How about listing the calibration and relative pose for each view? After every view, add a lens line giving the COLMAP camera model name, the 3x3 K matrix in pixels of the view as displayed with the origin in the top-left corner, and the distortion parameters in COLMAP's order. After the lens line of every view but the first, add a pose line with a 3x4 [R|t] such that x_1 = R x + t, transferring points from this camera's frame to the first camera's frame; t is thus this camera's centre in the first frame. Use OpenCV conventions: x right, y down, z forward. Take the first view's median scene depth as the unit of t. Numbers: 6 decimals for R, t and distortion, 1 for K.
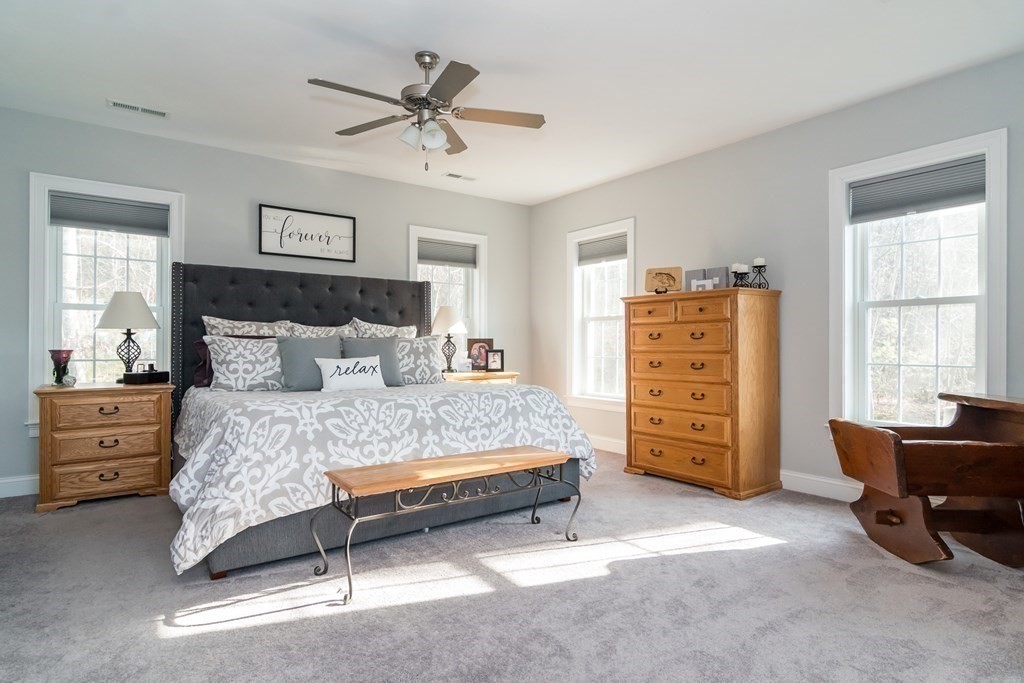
lens RADIAL K [[566.2, 0, 510.4], [0, 566.2, 349.6], [0, 0, 1]] dist [-0.000557, -0.000199]
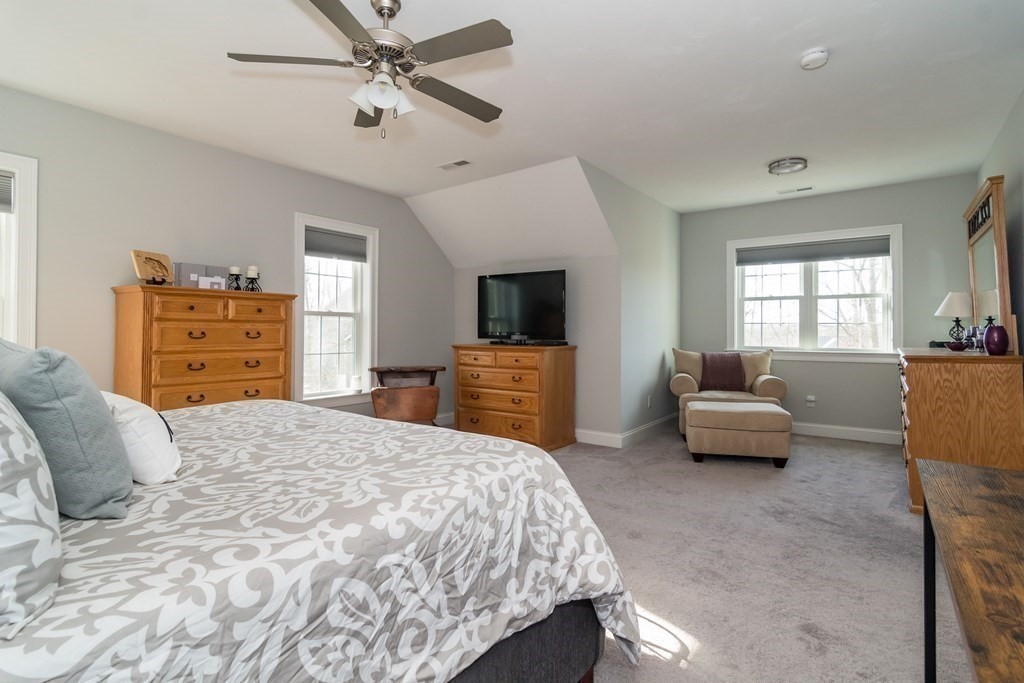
lens RADIAL K [[505.3, 0, 511.9], [0, 505.3, 348.6], [0, 0, 1]] dist [-0.001979, -0.000603]
pose [[-0.294959, -0.035686, 0.954843, -0.760504], [0.000557, 0.999296, 0.037519, -0.036403], [-0.955510, 0.011598, -0.294731, 0.880786]]
